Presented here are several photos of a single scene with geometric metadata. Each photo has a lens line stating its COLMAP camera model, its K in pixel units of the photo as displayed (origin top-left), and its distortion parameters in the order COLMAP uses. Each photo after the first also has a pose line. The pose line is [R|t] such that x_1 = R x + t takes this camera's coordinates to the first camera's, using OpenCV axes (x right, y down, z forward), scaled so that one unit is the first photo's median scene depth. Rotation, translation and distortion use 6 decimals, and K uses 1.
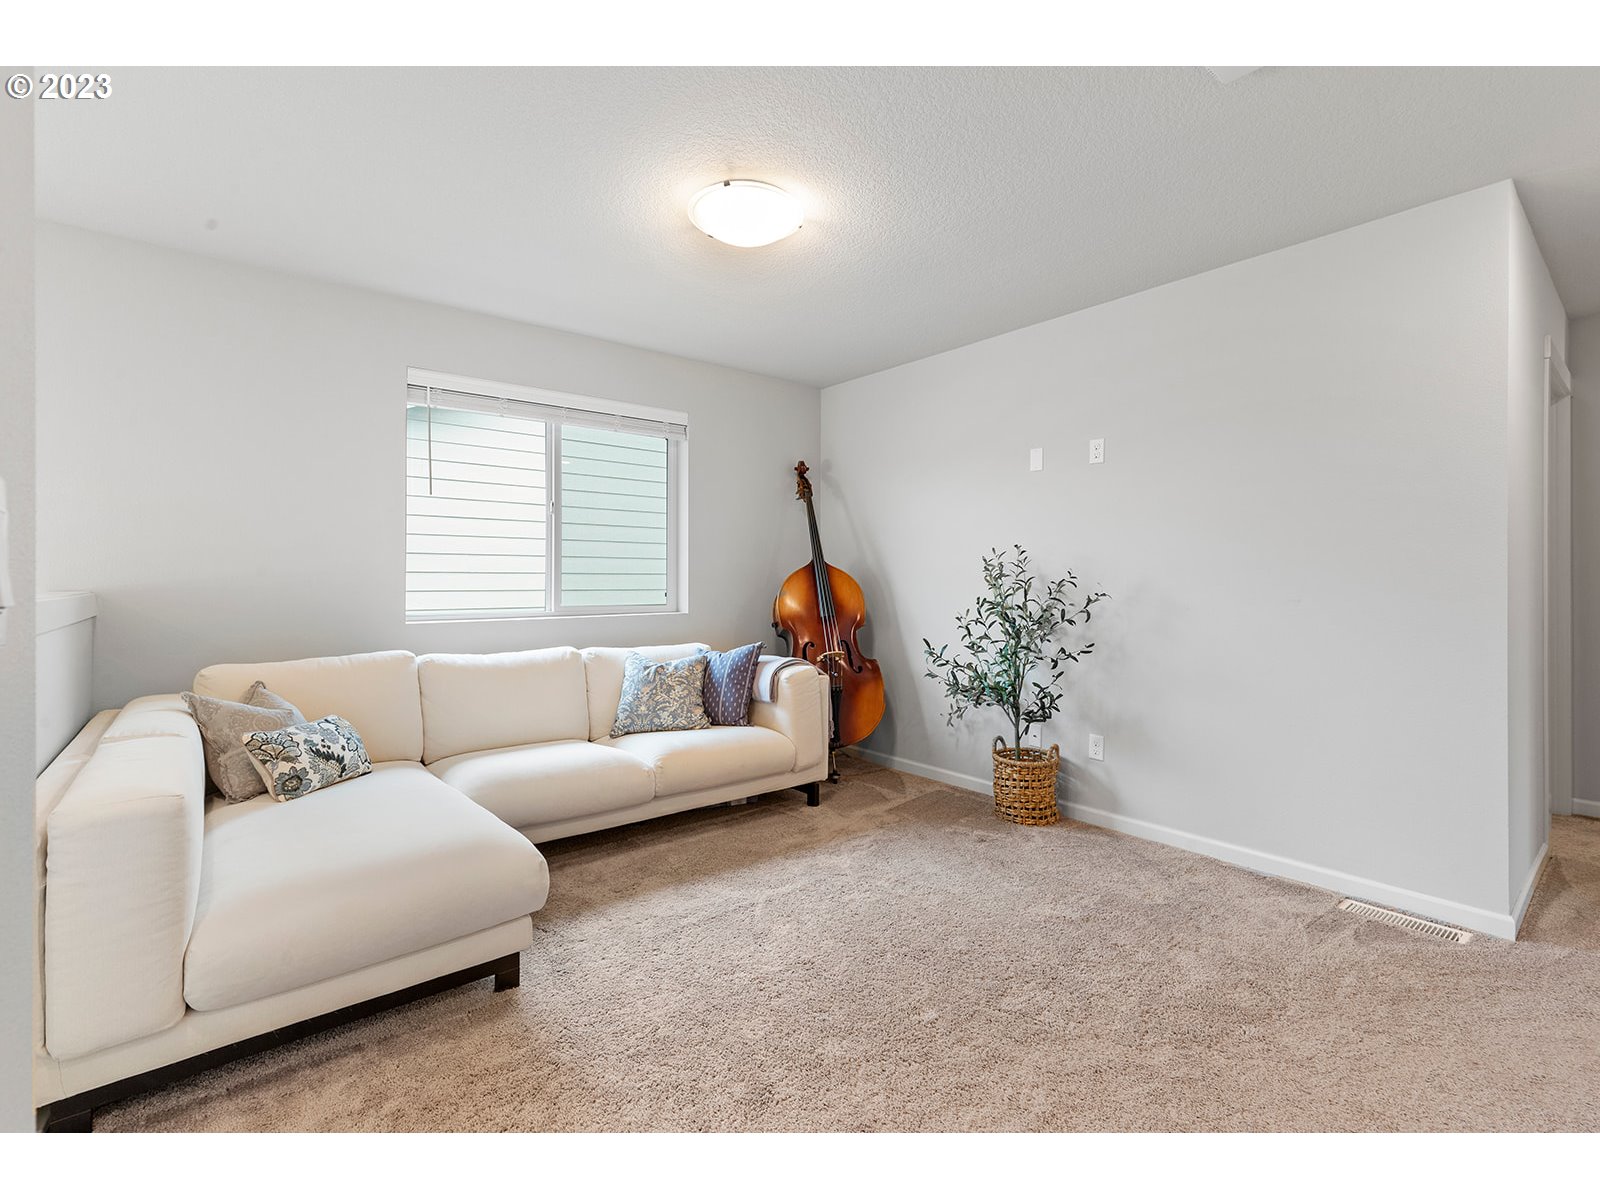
lens RADIAL K [[728.2, 0, 800.6], [0, 728.2, 587.1], [0, 0, 1]] dist [0.001190, 0.000157]
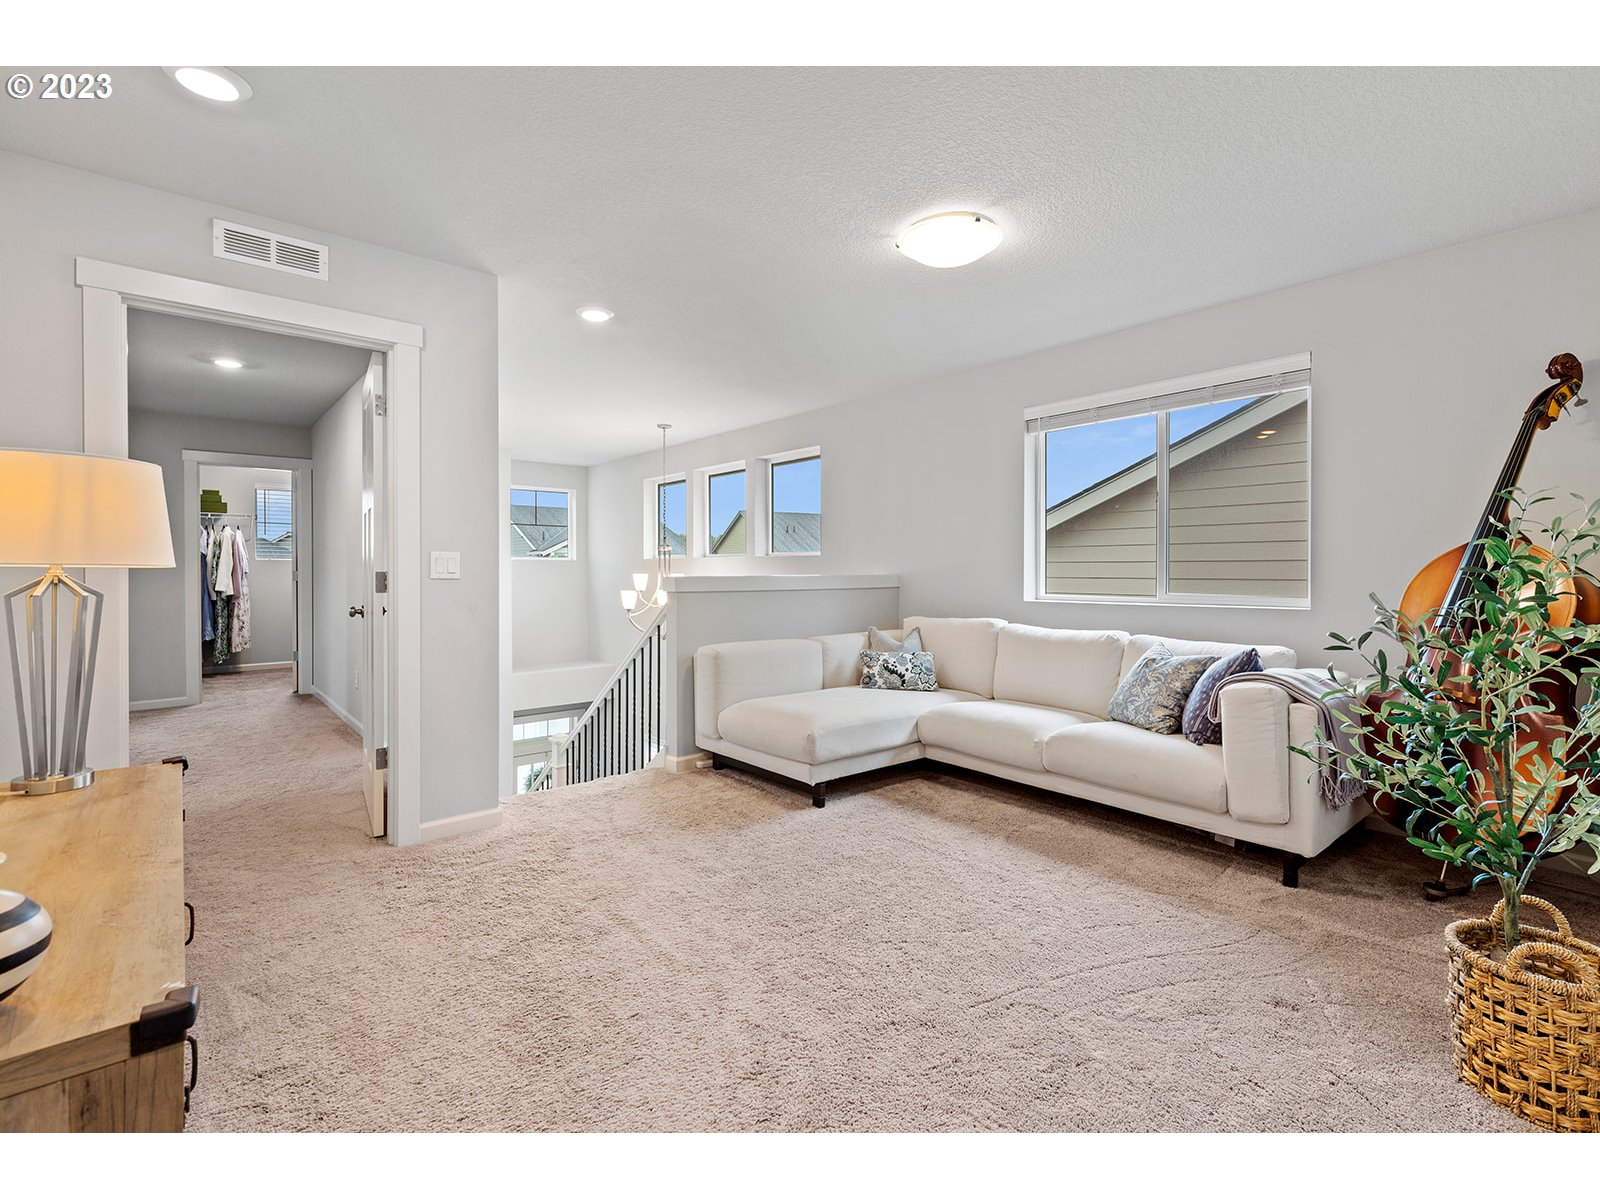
lens RADIAL K [[728.2, 0, 800.6], [0, 728.2, 587.1], [0, 0, 1]] dist [0.001190, 0.000157]
pose [[0.002563, 0.021981, -0.999755, 1.018283], [-0.006361, 0.999739, 0.021965, -0.001994], [0.999976, 0.006303, 0.002702, 0.749563]]
